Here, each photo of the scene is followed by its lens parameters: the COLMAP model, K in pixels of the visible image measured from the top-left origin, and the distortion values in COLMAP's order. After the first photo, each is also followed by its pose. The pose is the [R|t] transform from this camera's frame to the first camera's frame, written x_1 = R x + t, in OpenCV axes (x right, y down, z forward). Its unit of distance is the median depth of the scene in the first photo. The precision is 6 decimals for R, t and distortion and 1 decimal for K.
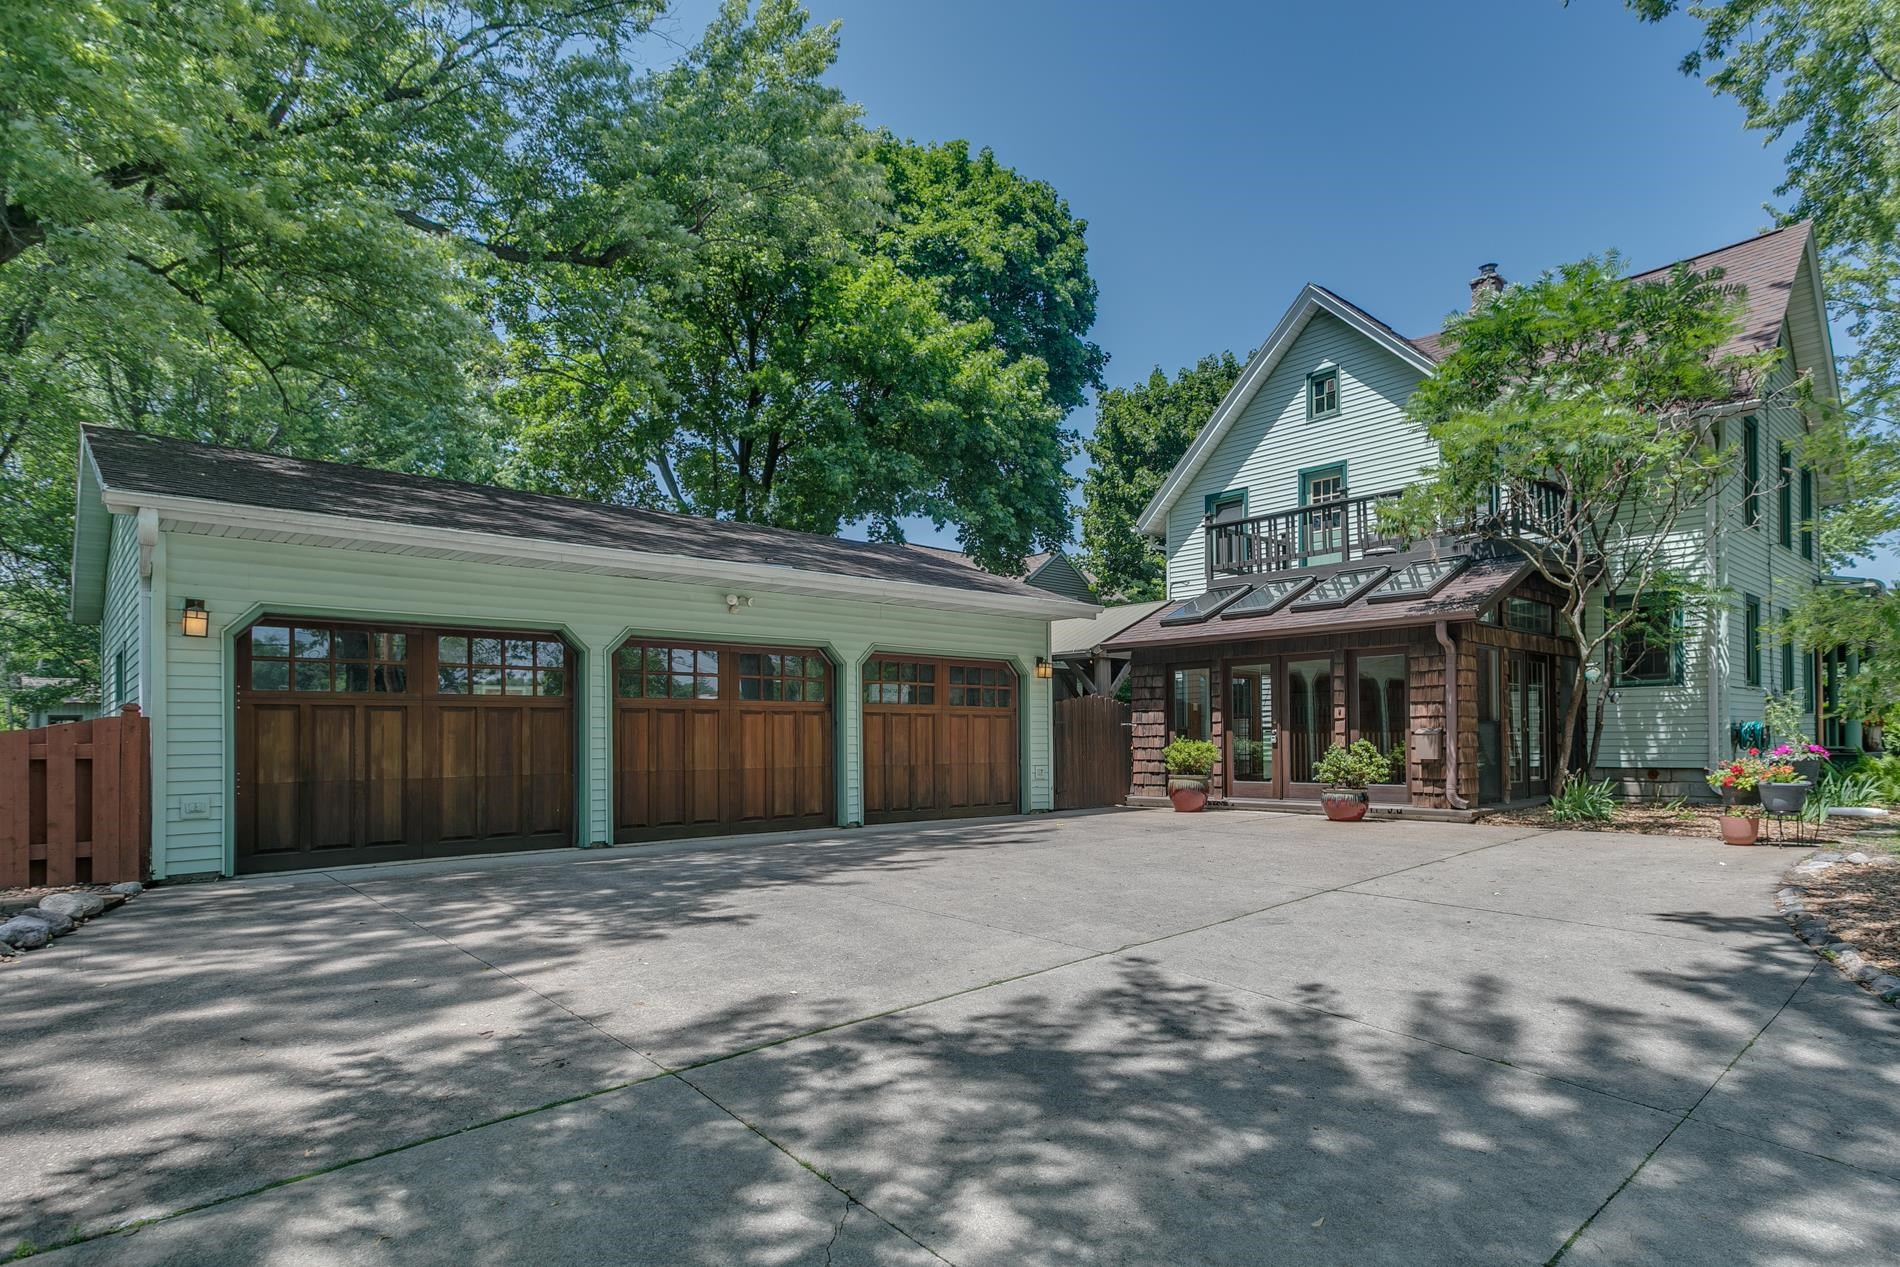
lens RADIAL K [[1021.1, 0, 950.3], [0, 1021.1, 726.2], [0, 0, 1]] dist [0.003858, 0.000797]
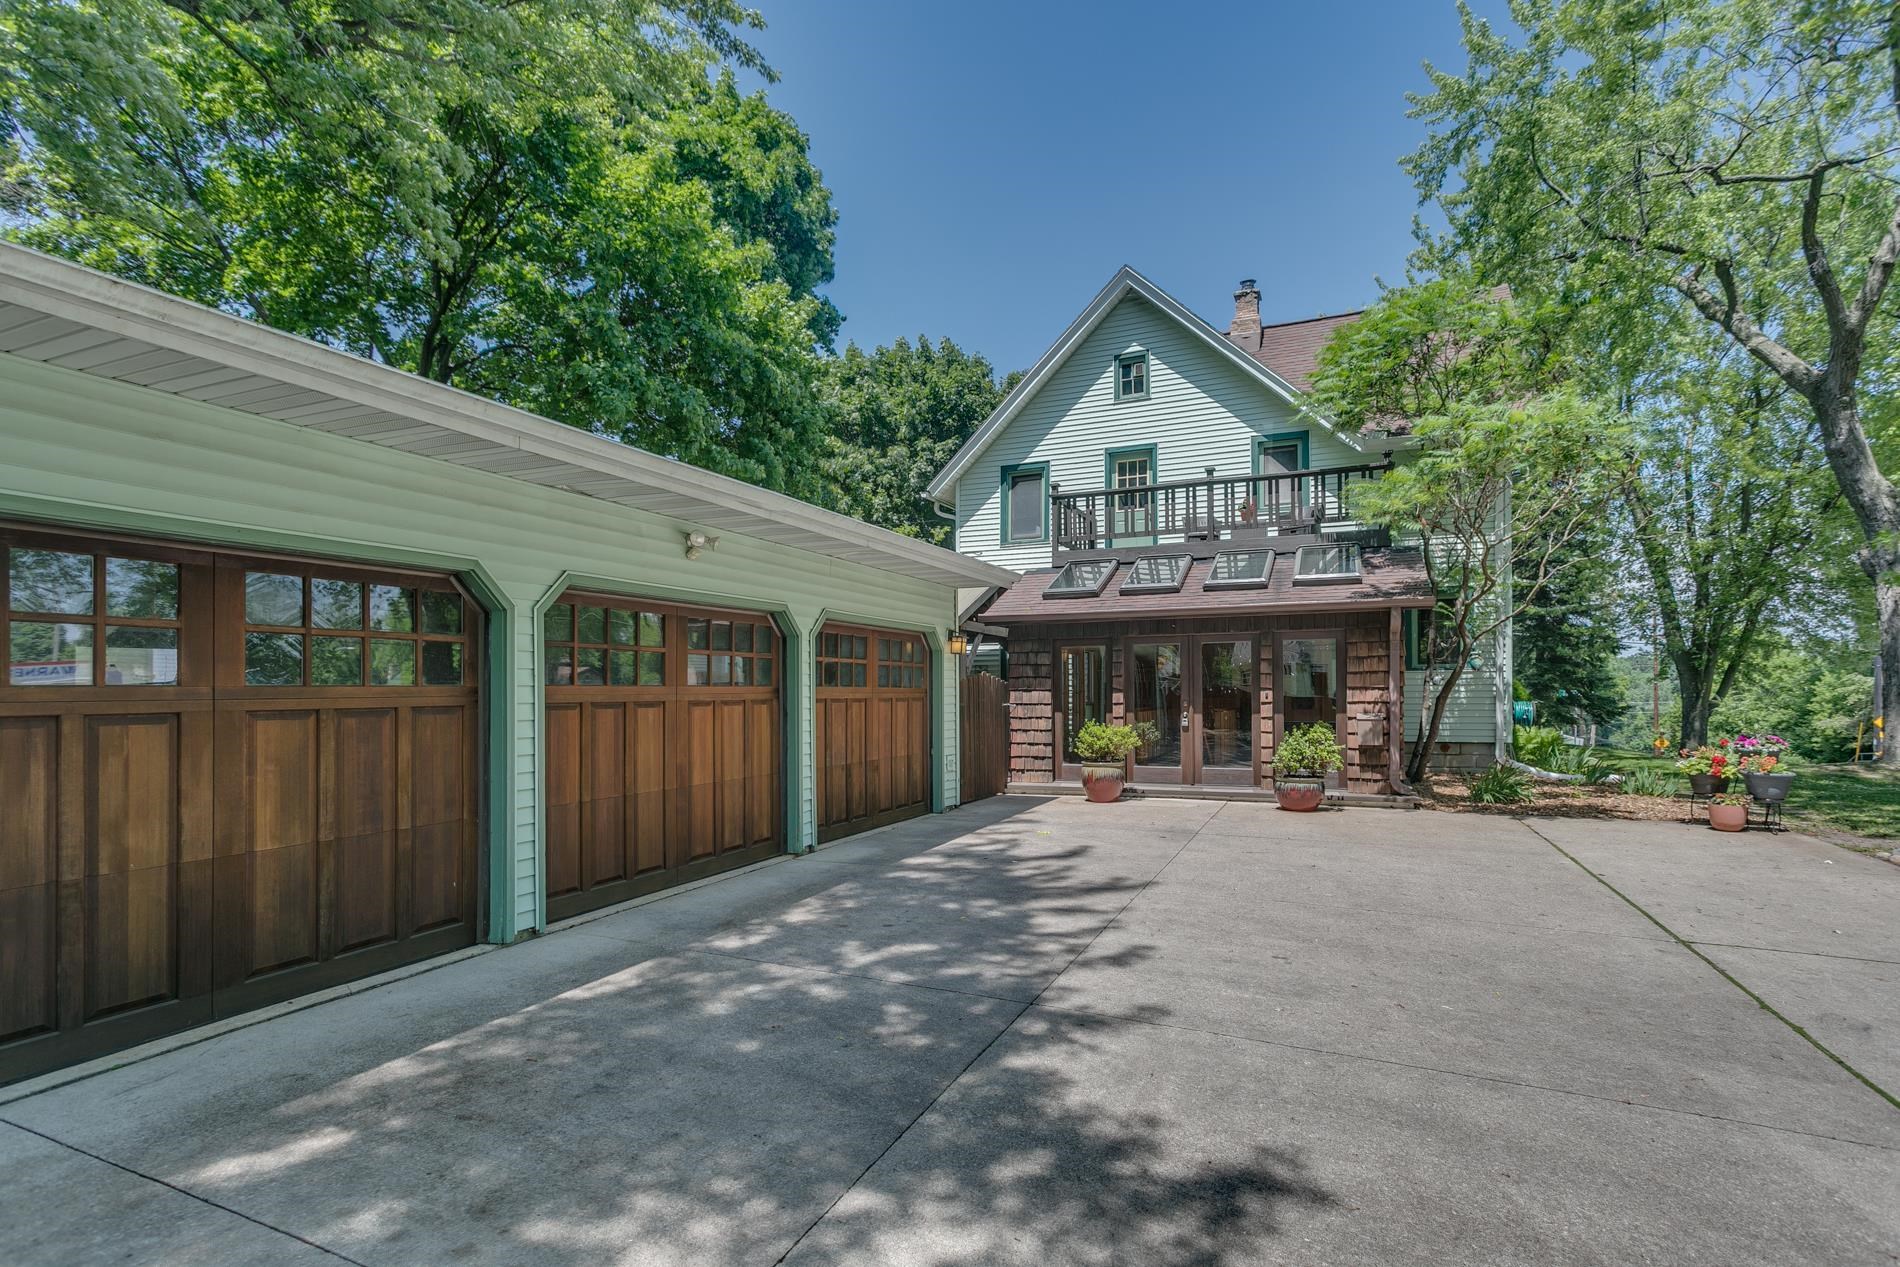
lens RADIAL K [[935.3, 0, 953.9], [0, 935.3, 697.5], [0, 0, 1]] dist [0.002035, -0.000253]
pose [[0.915384, -0.001493, 0.402578, -0.213817], [-0.004063, 0.999908, 0.012946, -0.019125], [-0.402560, -0.013487, 0.915294, 0.256956]]
